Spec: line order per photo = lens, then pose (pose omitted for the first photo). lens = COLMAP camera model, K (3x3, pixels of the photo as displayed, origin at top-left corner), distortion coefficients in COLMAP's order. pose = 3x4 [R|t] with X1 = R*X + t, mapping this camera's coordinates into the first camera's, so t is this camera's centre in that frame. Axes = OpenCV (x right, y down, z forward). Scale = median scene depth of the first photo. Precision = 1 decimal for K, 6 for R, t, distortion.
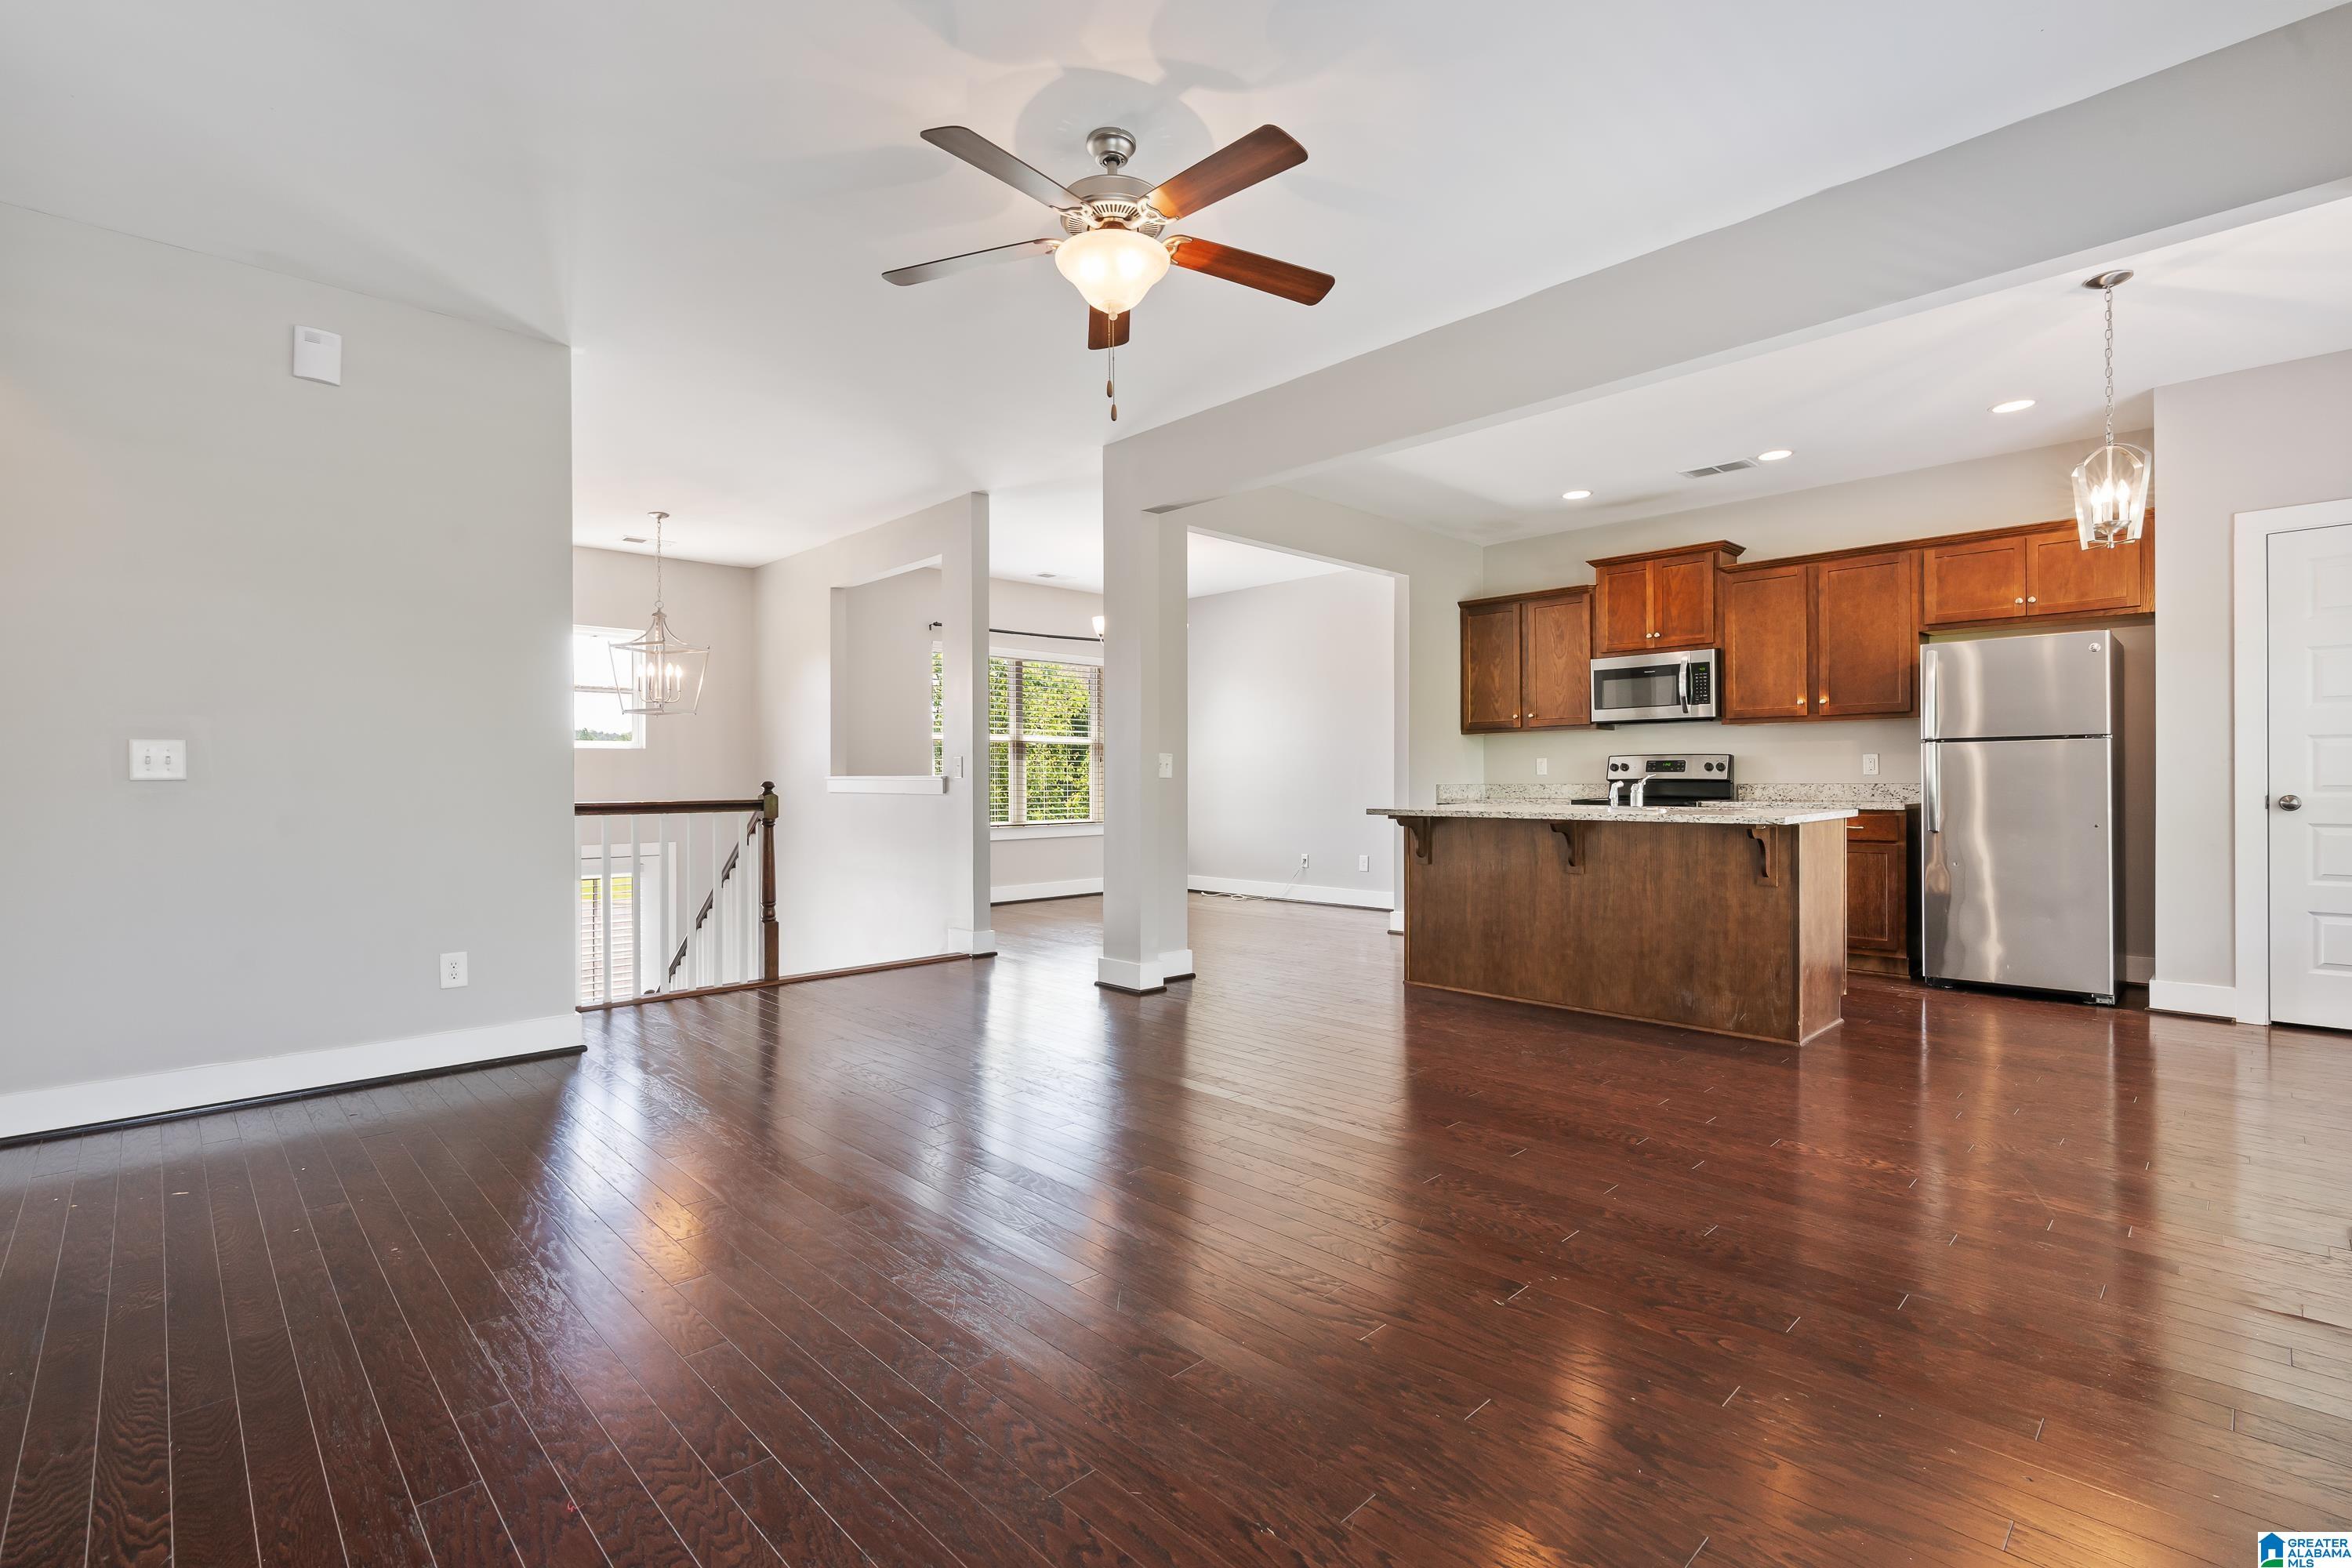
lens RADIAL K [[1057.4, 0, 1187.1], [0, 1057.4, 784.5], [0, 0, 1]] dist [-0.000110, 0.000077]
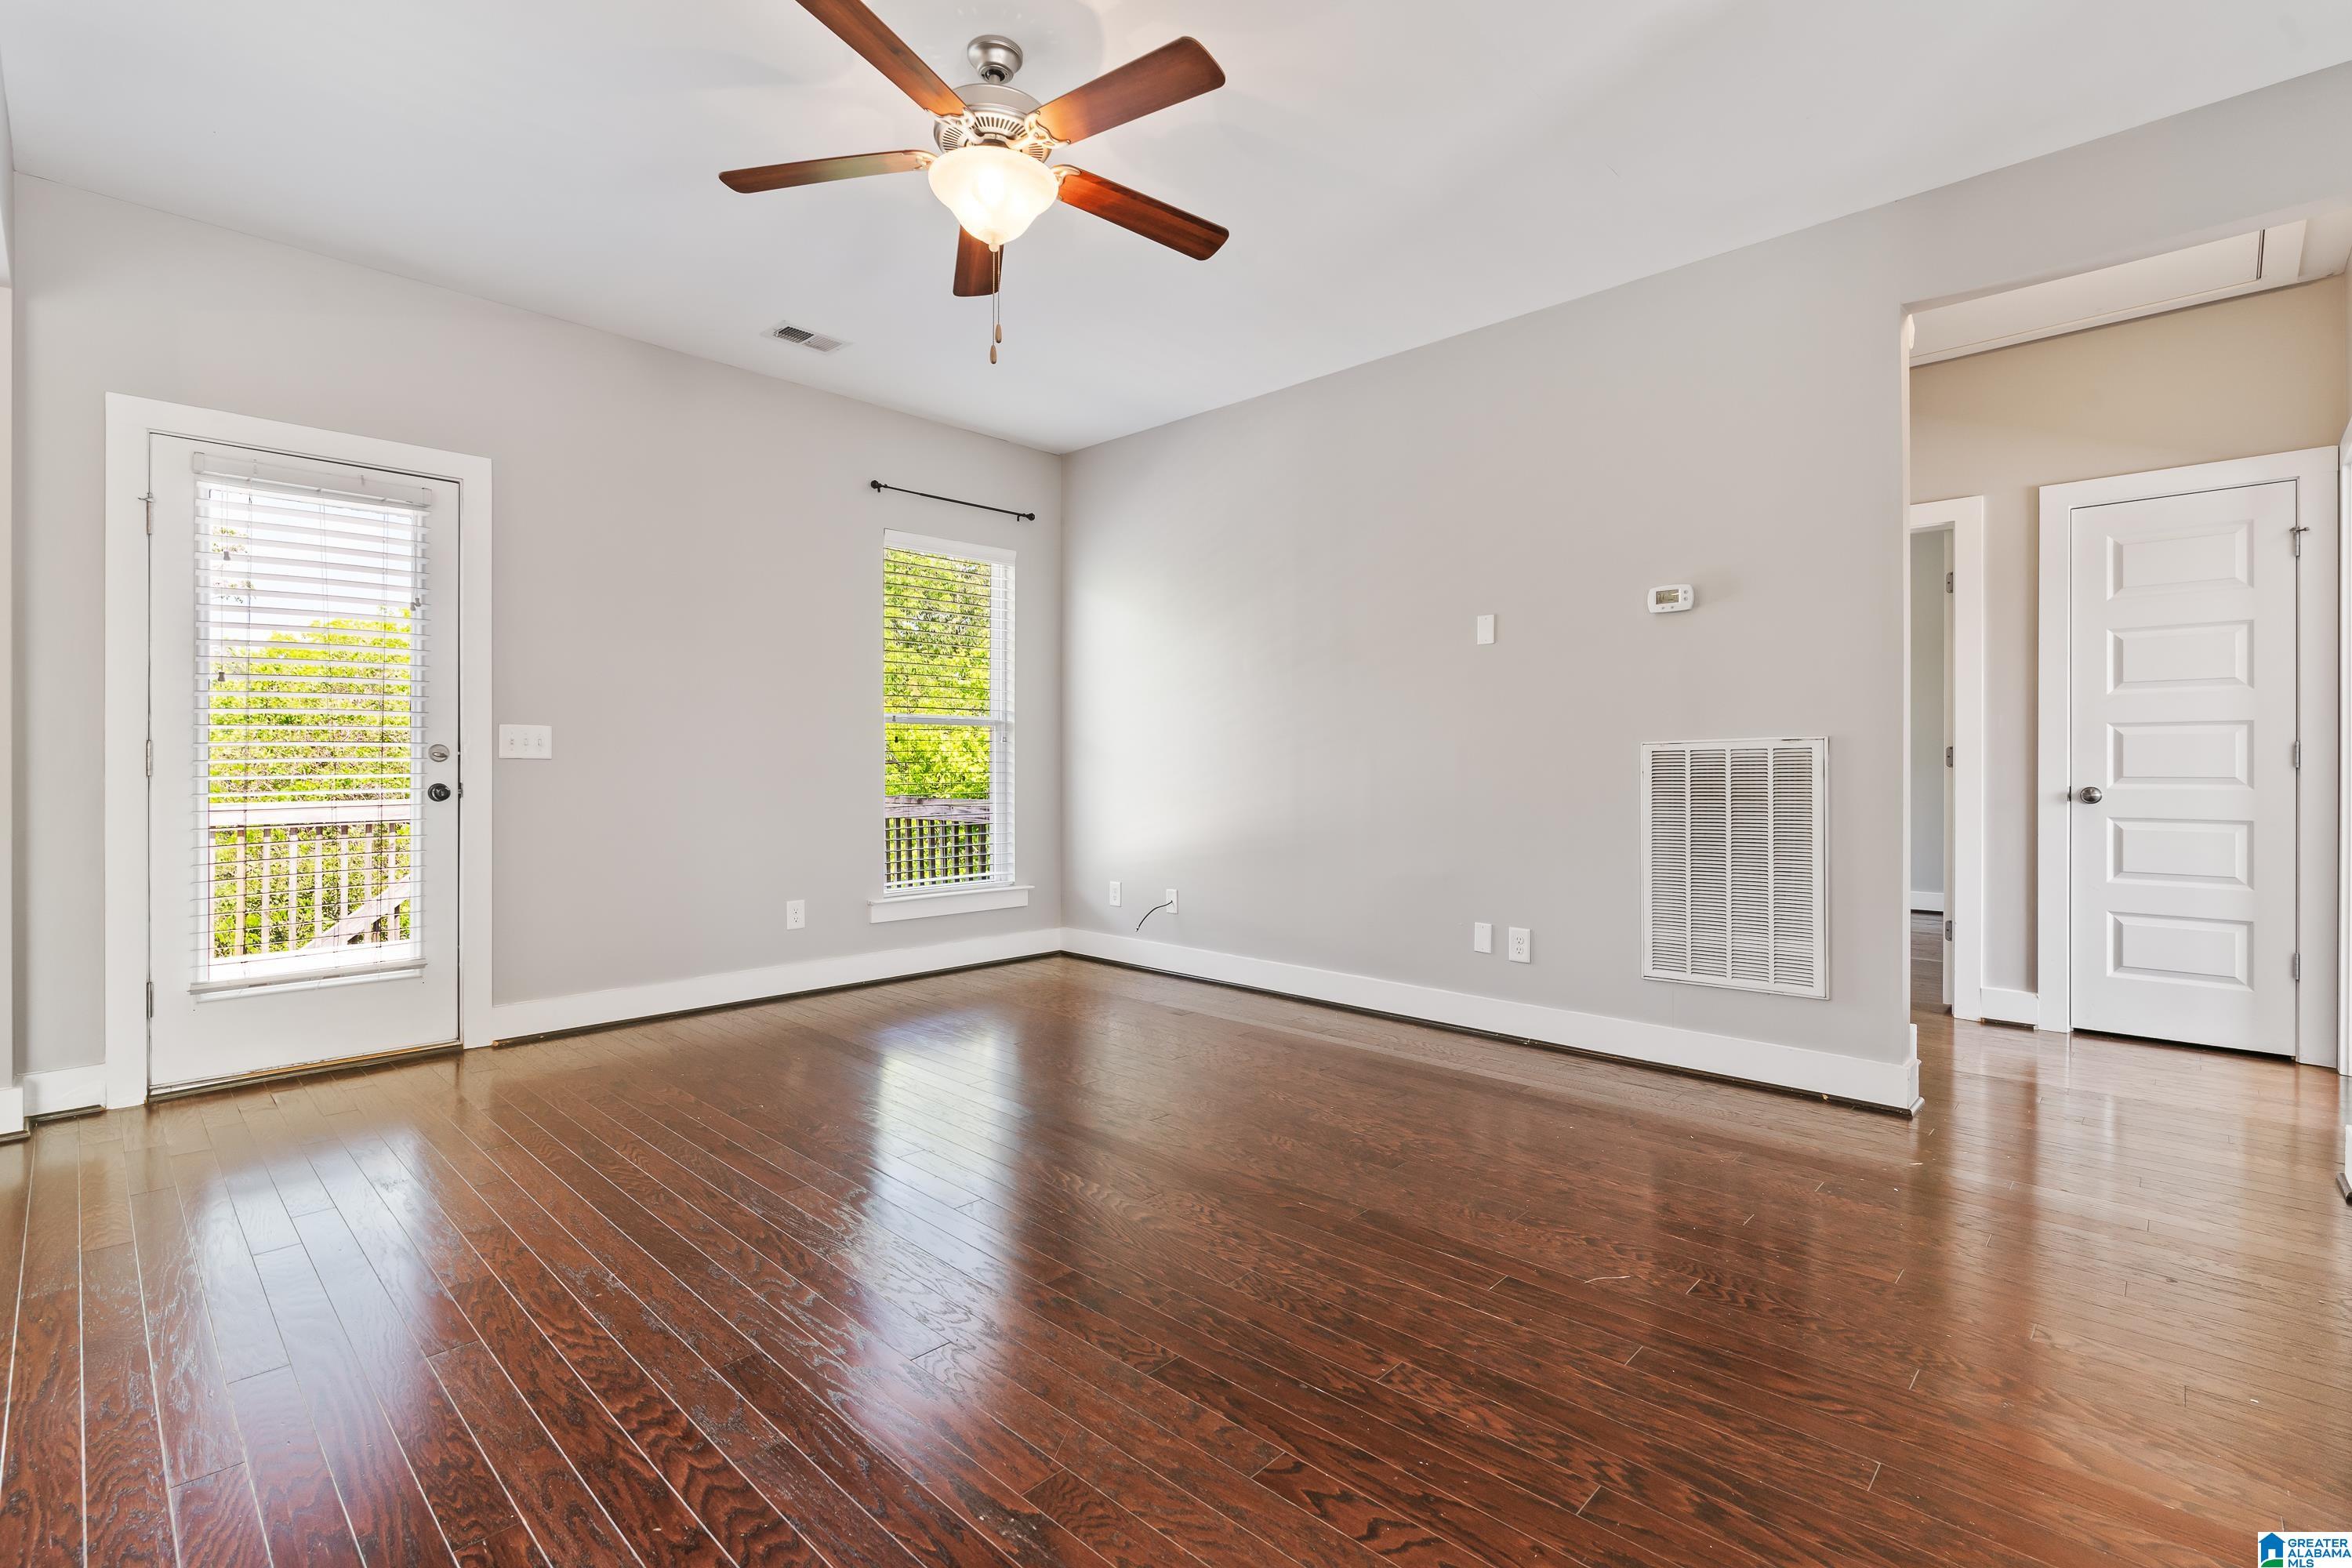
lens RADIAL K [[1067.5, 0, 1172.2], [0, 1067.5, 769.0], [0, 0, 1]] dist [-0.001065, -0.000247]
pose [[-0.999451, 0.003125, -0.032978, -0.091209], [0.002924, 0.999977, 0.006135, -0.001757], [0.032997, 0.006035, -0.999437, 0.944853]]
